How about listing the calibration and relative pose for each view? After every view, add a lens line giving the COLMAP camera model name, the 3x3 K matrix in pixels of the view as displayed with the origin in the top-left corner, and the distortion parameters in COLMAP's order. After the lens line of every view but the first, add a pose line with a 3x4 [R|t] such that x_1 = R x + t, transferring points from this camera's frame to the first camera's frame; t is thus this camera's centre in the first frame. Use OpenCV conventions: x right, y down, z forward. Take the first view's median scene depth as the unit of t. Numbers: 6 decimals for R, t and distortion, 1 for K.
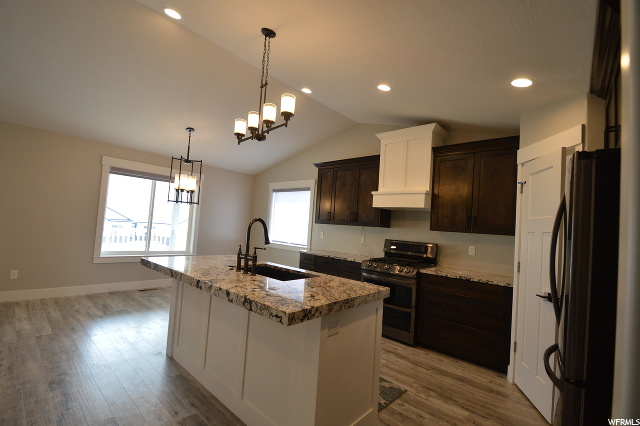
lens RADIAL K [[287.6, 0, 318.6], [0, 287.6, 213.4], [0, 0, 1]] dist [-0.017955, -0.000858]
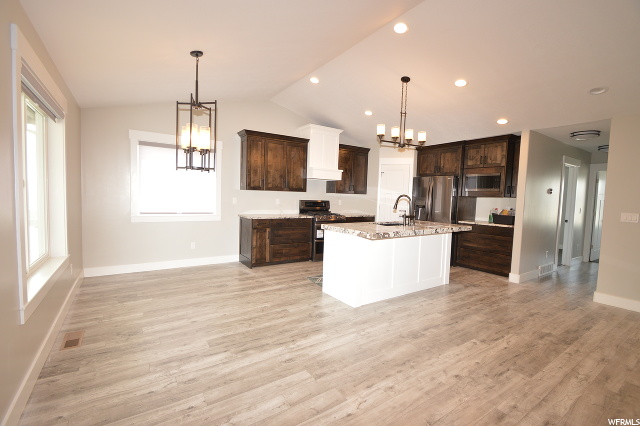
lens RADIAL K [[287.6, 0, 318.7], [0, 287.6, 213.4], [0, 0, 1]] dist [-0.017955, -0.000858]
pose [[0.248366, -0.118546, 0.961385, -1.109643], [-0.060054, 0.988690, 0.137427, -0.044931], [-0.966803, -0.091868, 0.238438, 0.585317]]
